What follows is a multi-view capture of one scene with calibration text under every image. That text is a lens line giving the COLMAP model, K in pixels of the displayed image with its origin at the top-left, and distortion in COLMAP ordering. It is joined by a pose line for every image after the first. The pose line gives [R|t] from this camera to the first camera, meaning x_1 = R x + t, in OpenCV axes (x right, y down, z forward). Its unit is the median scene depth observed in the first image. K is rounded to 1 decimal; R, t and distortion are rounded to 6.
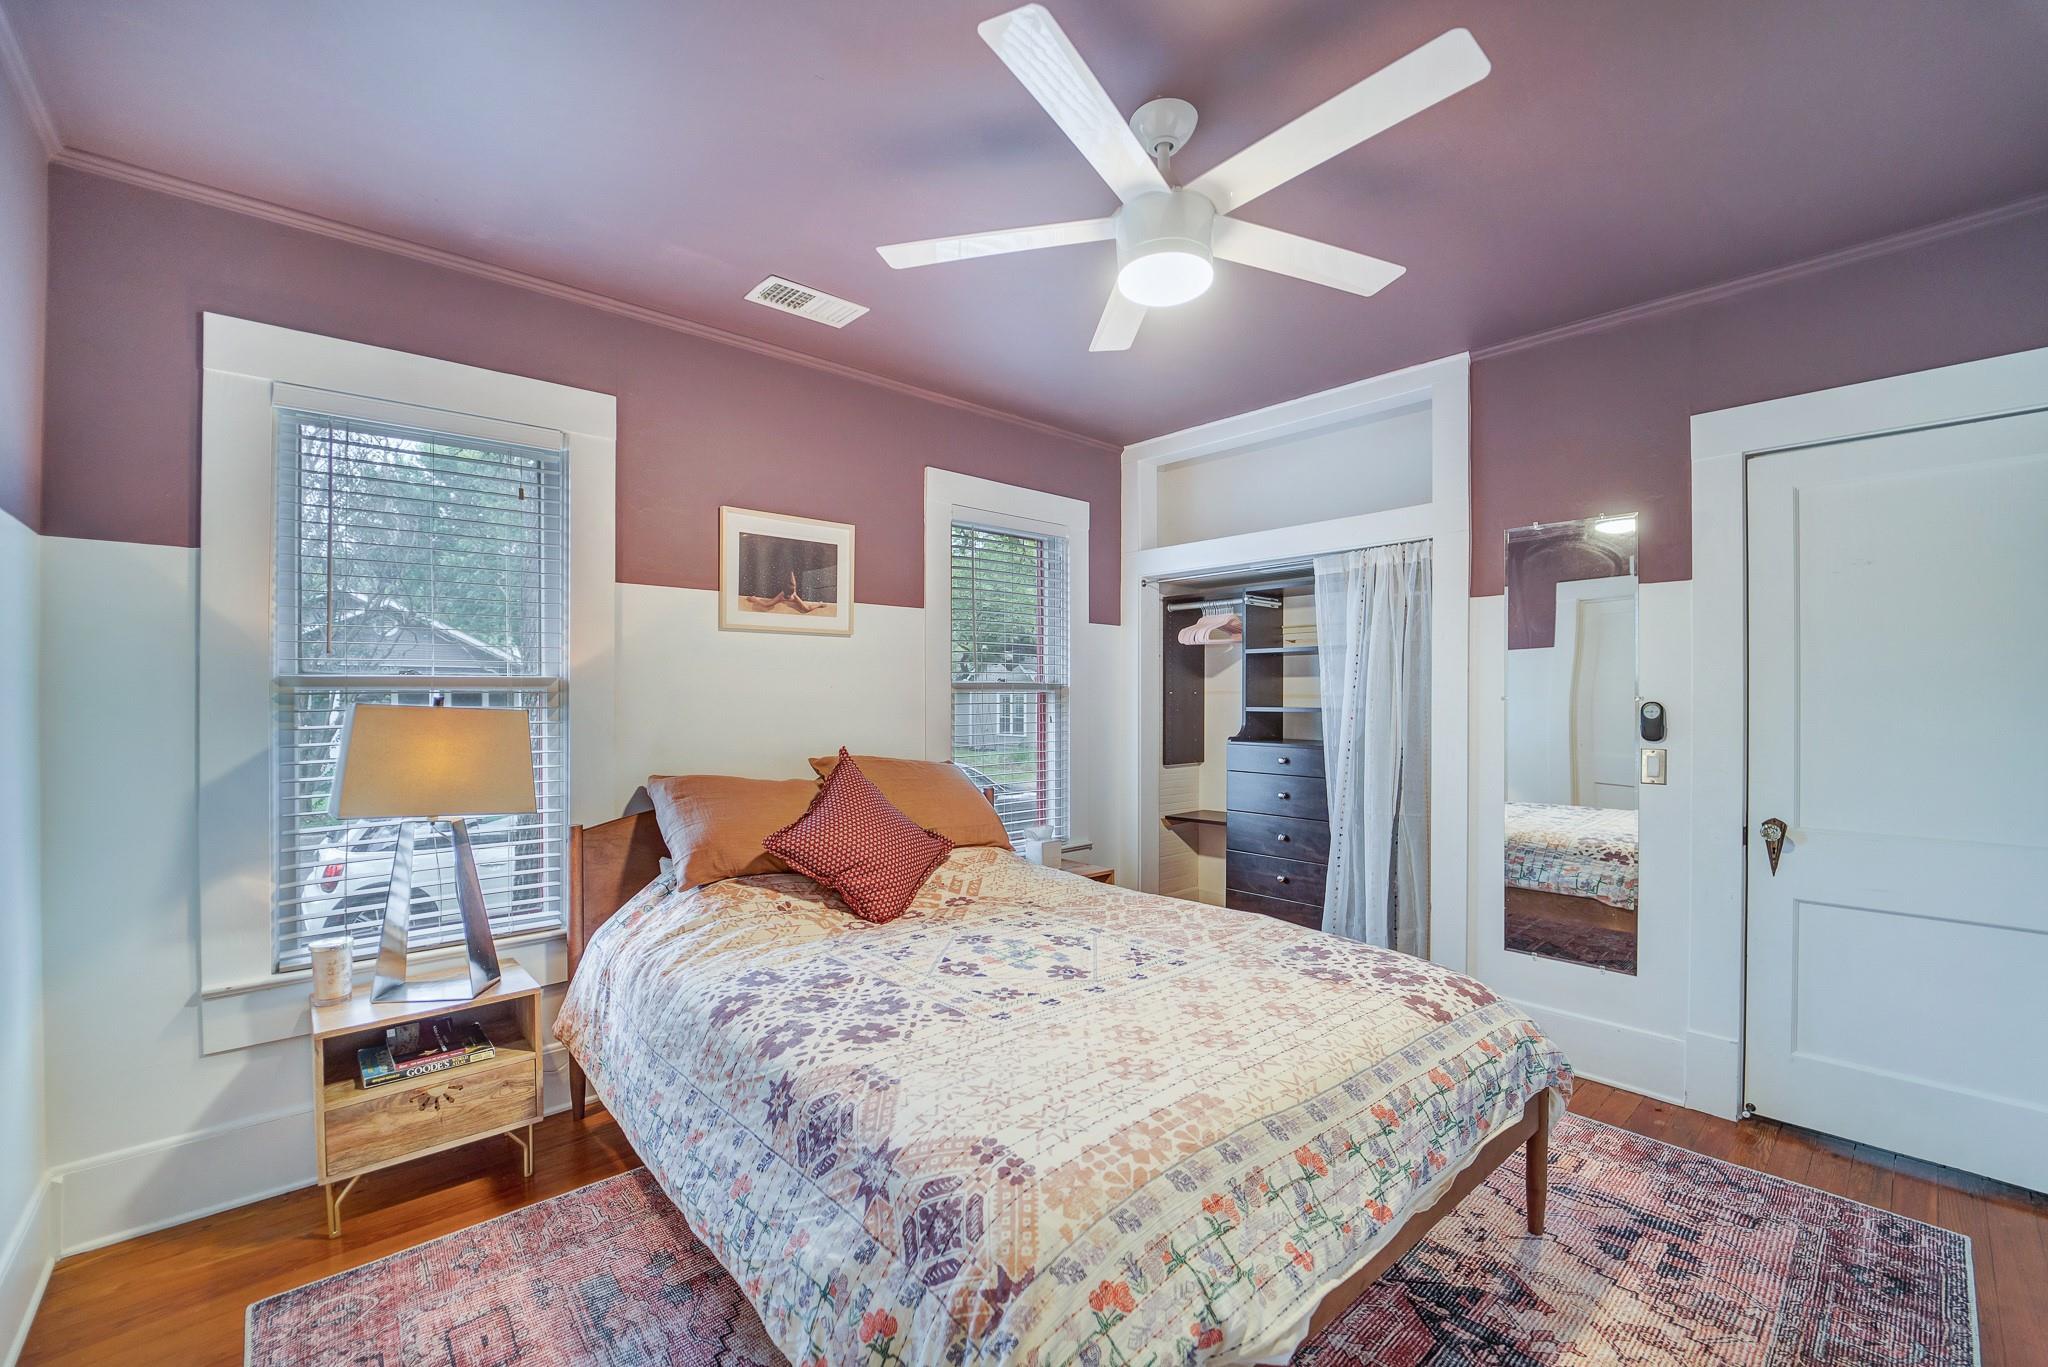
lens RADIAL K [[835.6, 0, 1009.9], [0, 835.6, 692.6], [0, 0, 1]] dist [-0.020133, 0.000032]
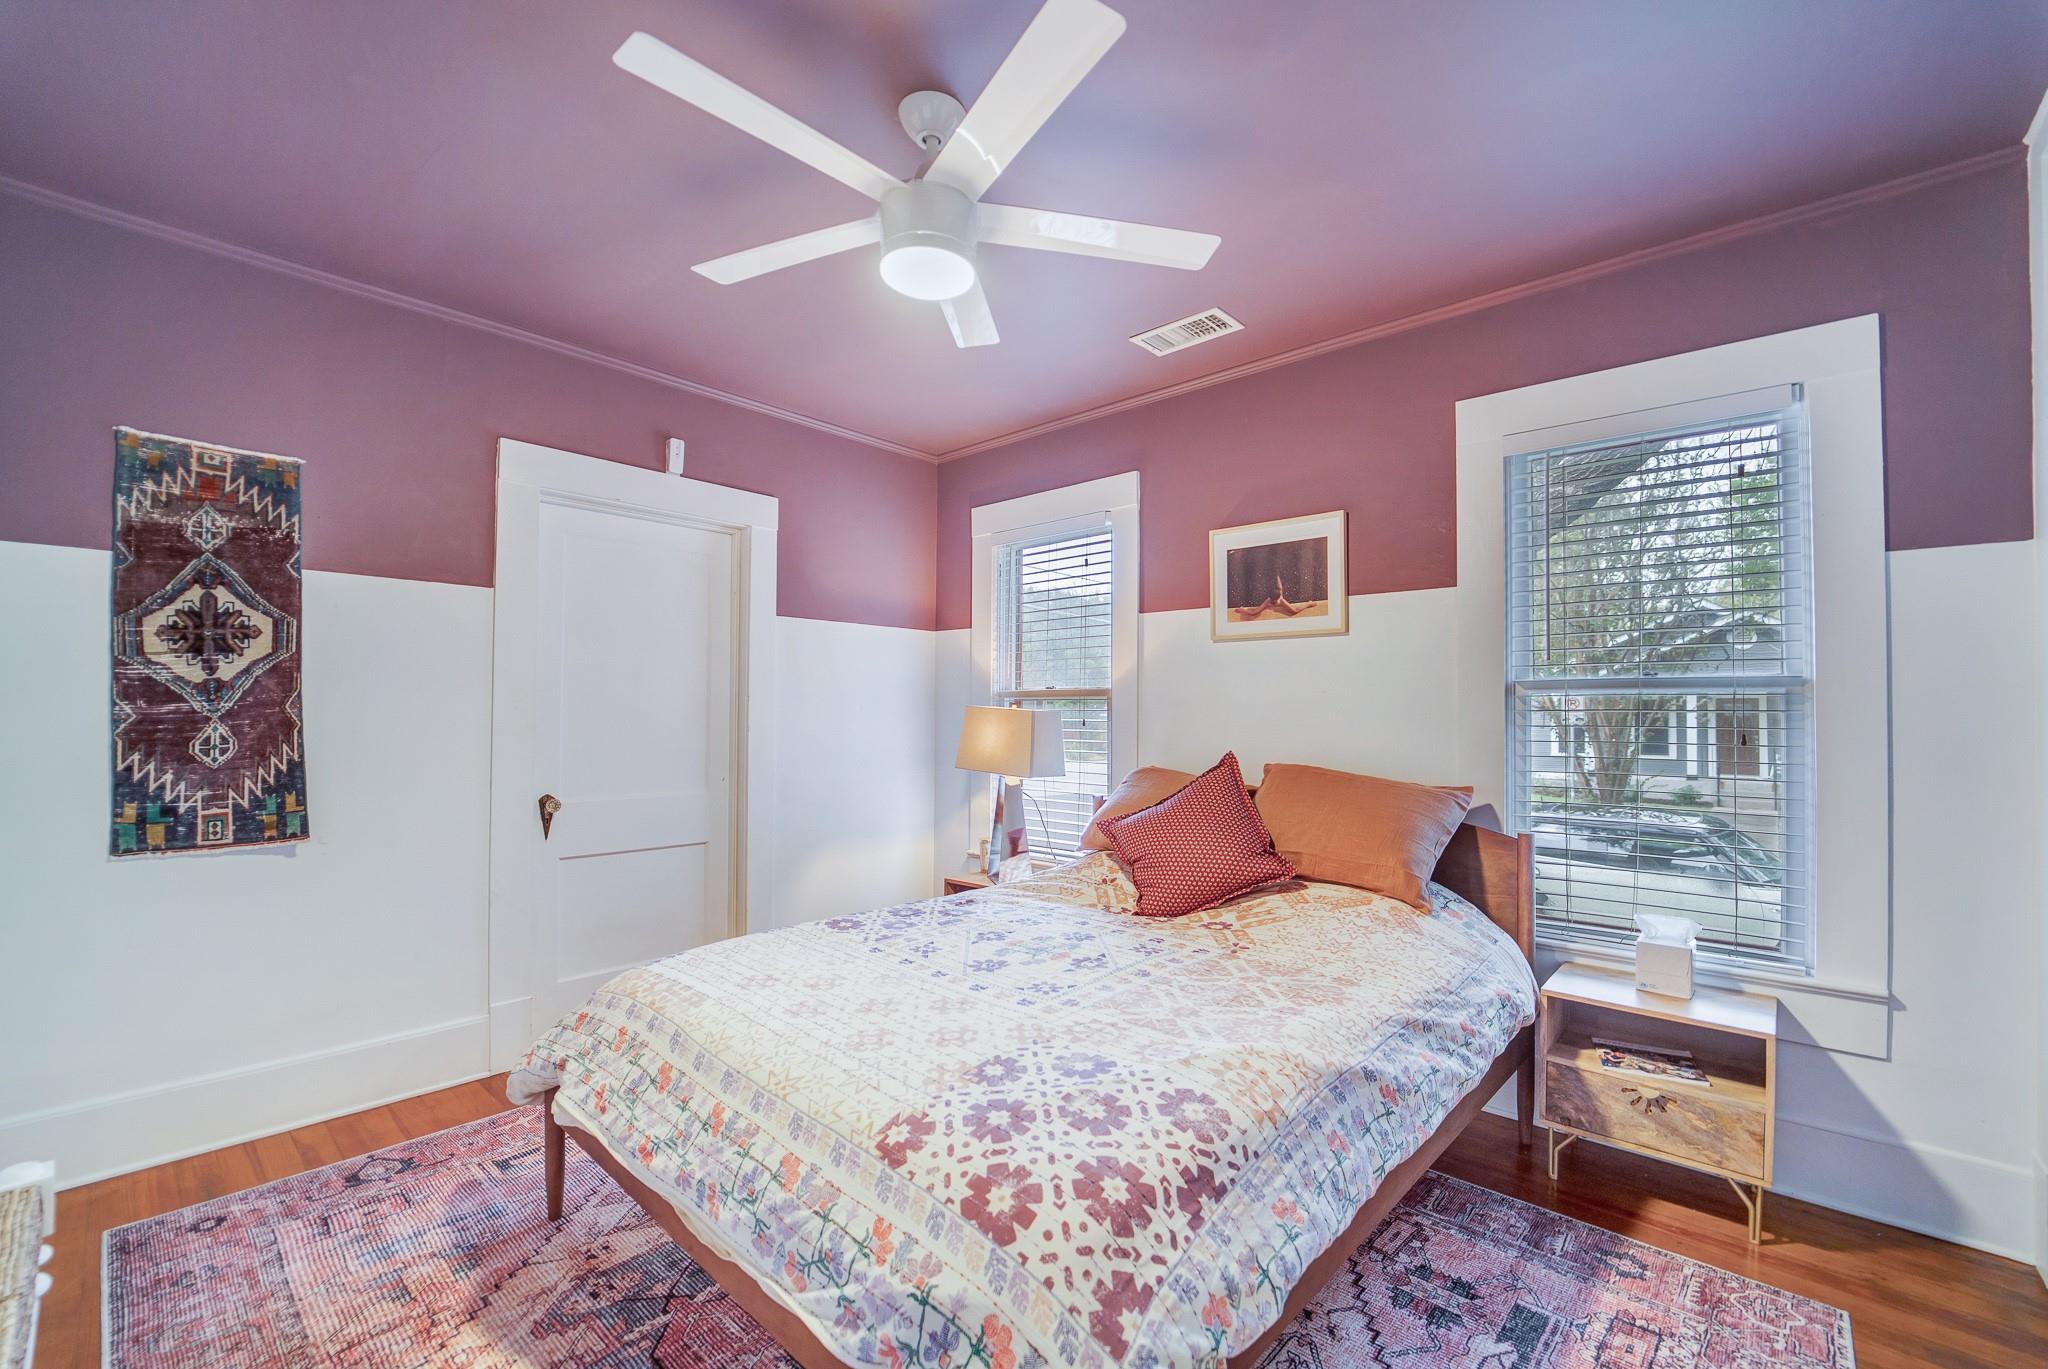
lens RADIAL K [[835.6, 0, 1020.3], [0, 835.6, 696.6], [0, 0, 1]] dist [-0.020133, 0.000032]
pose [[0.123155, -0.016782, -0.992246, 0.871209], [-0.000265, 0.999856, -0.016944, 0.019844], [0.992387, 0.002350, 0.123133, 0.730220]]
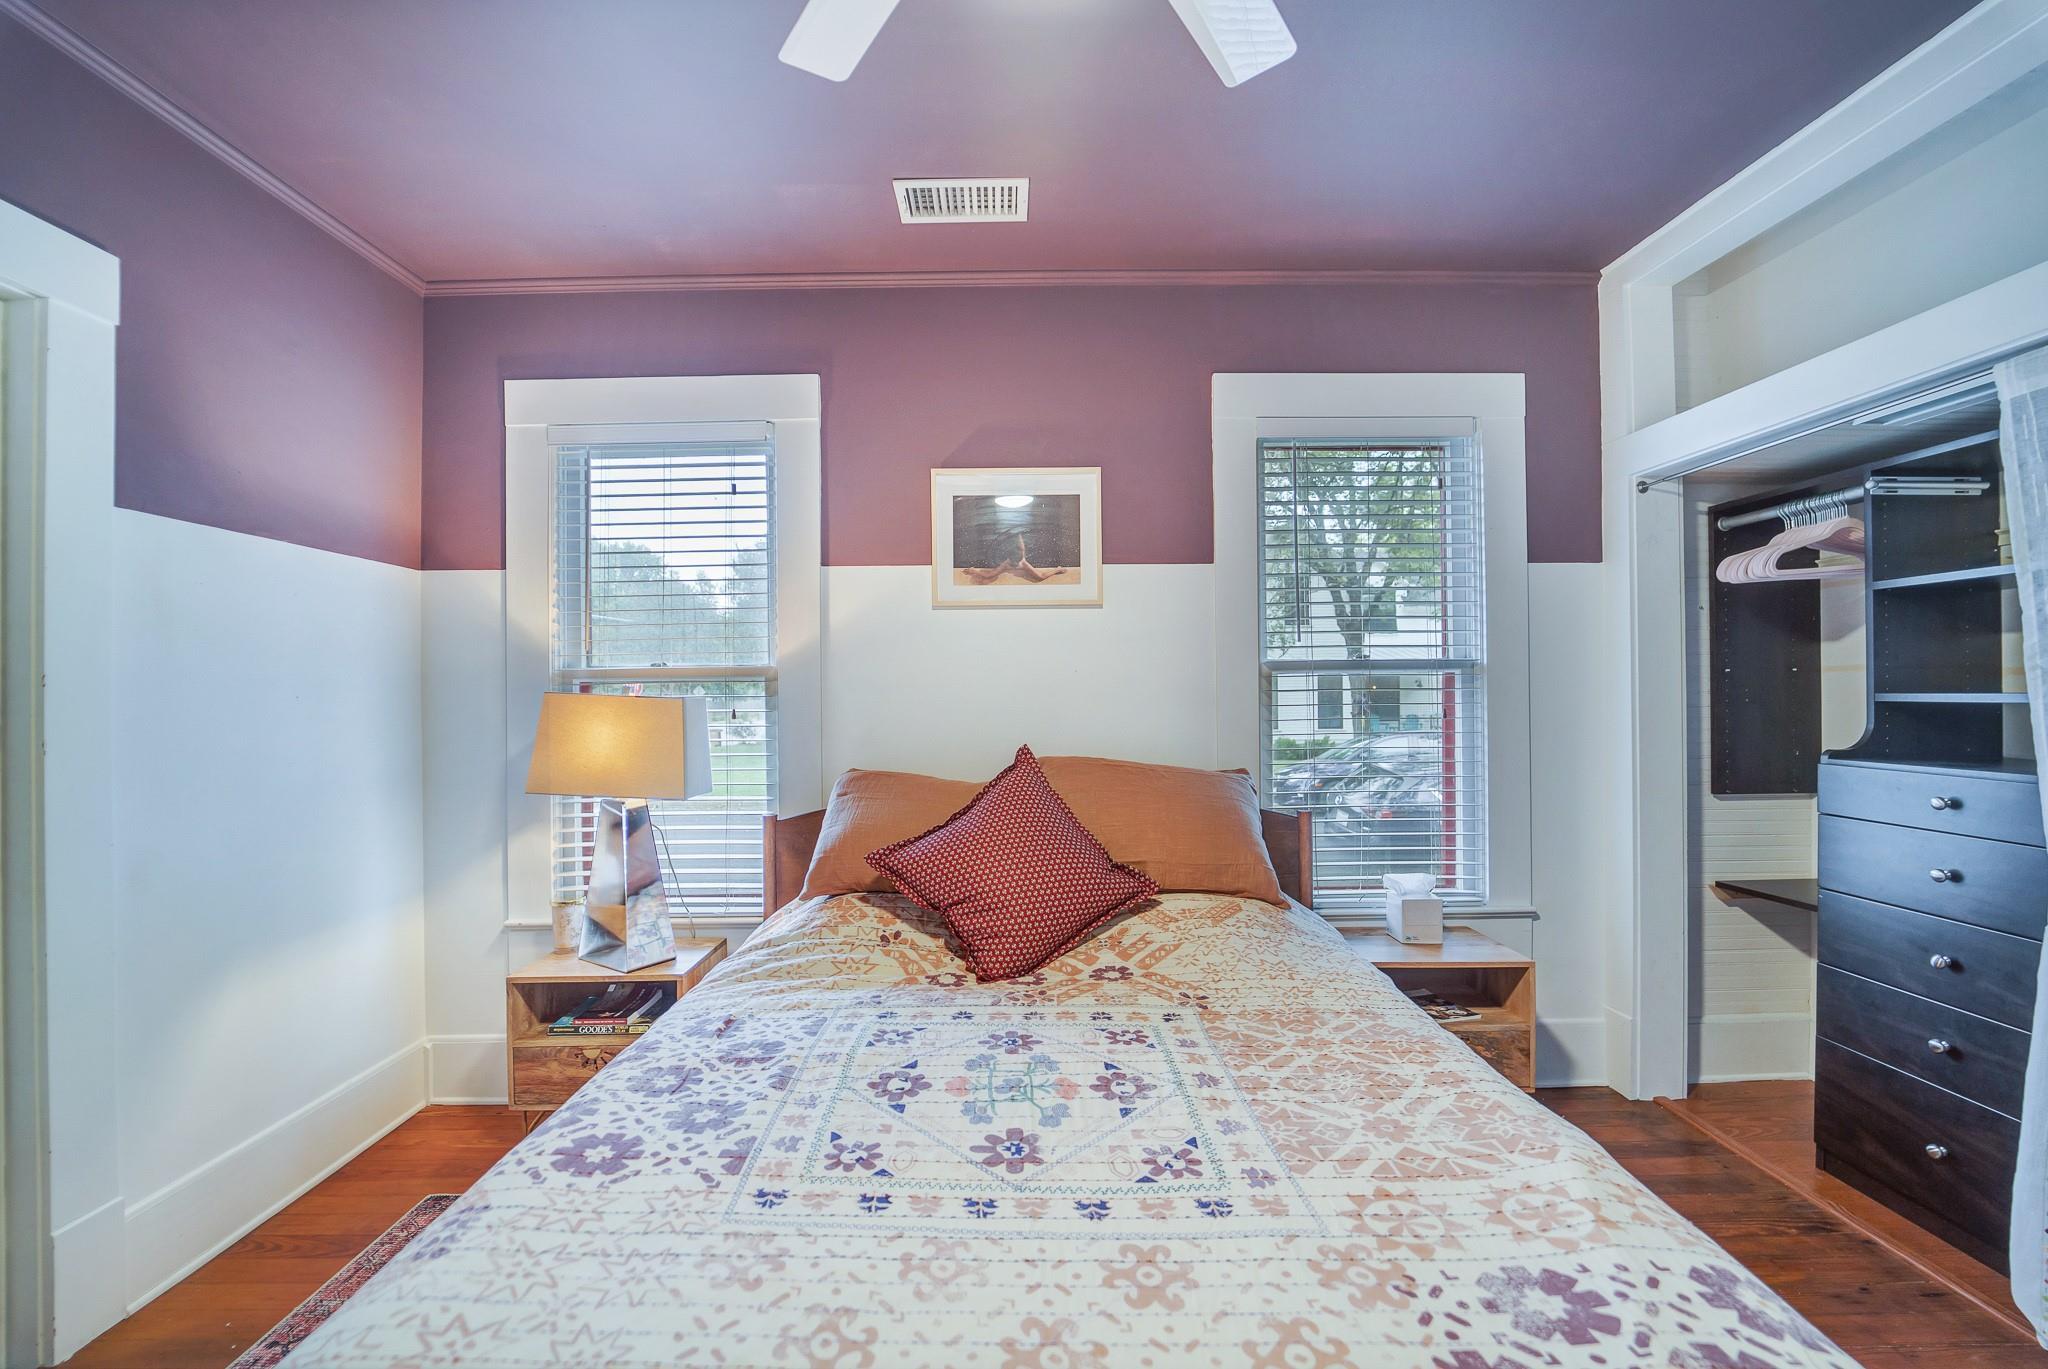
lens RADIAL K [[835.6, 0, 1012.1], [0, 835.6, 686.4], [0, 0, 1]] dist [-0.020133, 0.000032]
pose [[0.756431, -0.012757, -0.653949, 0.357500], [0.012196, 0.999911, -0.005399, 0.016143], [0.653960, -0.003892, 0.756519, 0.456351]]
